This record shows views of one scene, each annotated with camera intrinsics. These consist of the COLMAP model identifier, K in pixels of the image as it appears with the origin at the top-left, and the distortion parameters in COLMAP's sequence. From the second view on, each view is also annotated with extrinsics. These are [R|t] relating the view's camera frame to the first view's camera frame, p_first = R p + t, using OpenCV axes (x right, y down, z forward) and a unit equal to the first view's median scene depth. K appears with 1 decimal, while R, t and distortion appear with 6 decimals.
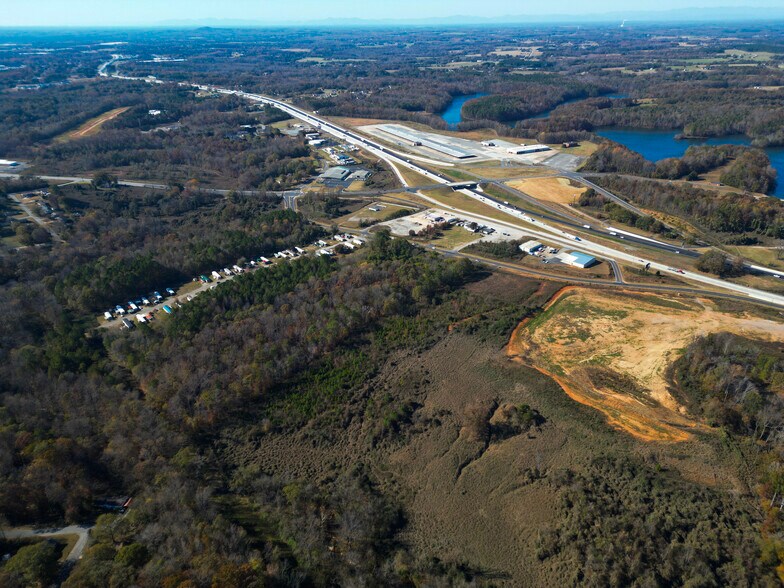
lens RADIAL K [[543.9, 0, 388.7], [0, 543.9, 291.9], [0, 0, 1]] dist [0.077238, -0.071355]
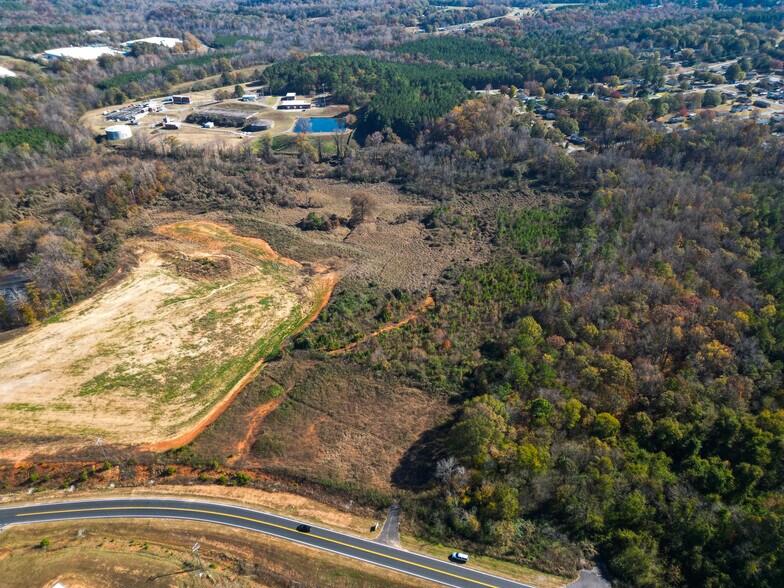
lens RADIAL K [[543.9, 0, 390.6], [0, 543.9, 296.3], [0, 0, 1]] dist [0.077238, -0.071355]
pose [[-0.954230, 0.182469, -0.236958, 0.291281], [-0.108785, 0.526271, 0.843330, -0.419964], [0.278586, 0.830509, -0.482333, 1.254843]]
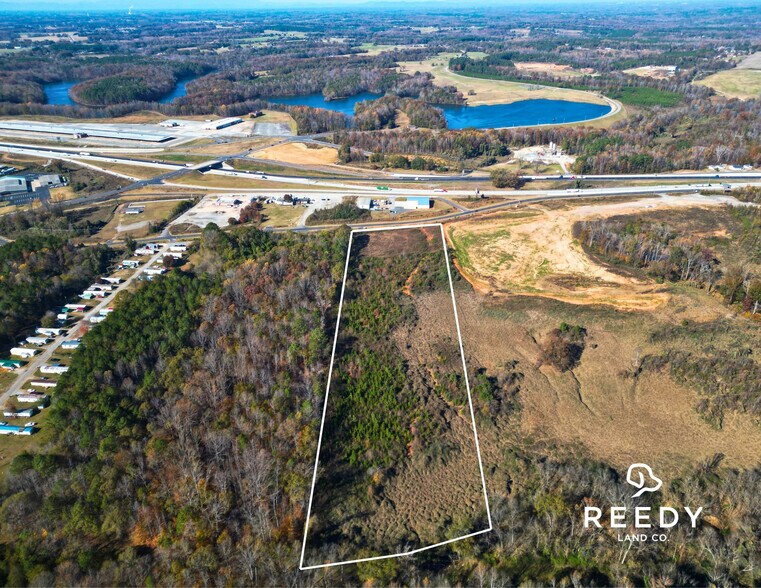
lens RADIAL K [[553.5, 0, 373.0], [0, 553.5, 297.4], [0, 0, 1]] dist [0.060573, -0.021785]
pose [[0.732304, -0.317807, 0.602270, -0.469967], [0.308520, 0.943281, 0.122621, -0.053985], [-0.607080, 0.096017, 0.788819, 0.318470]]
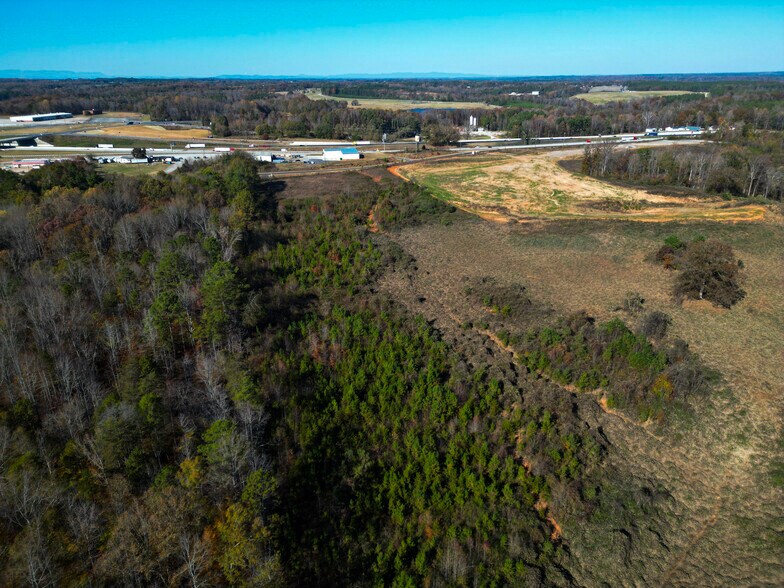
lens RADIAL K [[543.9, 0, 388.2], [0, 543.9, 295.5], [0, 0, 1]] dist [0.077238, -0.071355]
pose [[0.526097, -0.305579, 0.793627, -0.290247], [0.378168, 0.919930, 0.103522, 0.072878], [-0.761716, 0.245661, 0.599533, 0.701560]]
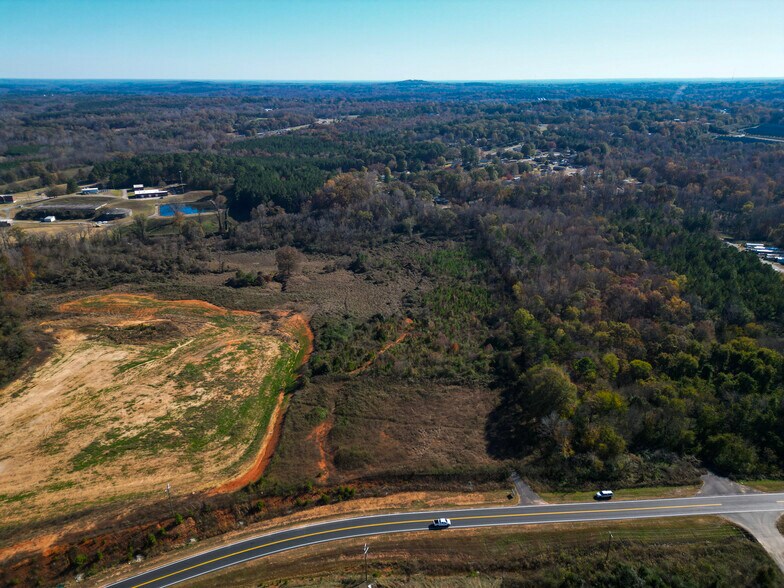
lens RADIAL K [[543.9, 0, 389.8], [0, 543.9, 294.7], [0, 0, 1]] dist [0.077238, -0.071355]
pose [[-0.782071, 0.245422, -0.572828, 0.461684], [-0.263708, 0.702506, 0.661017, -0.336873], [0.564644, 0.668022, -0.484690, 1.244928]]
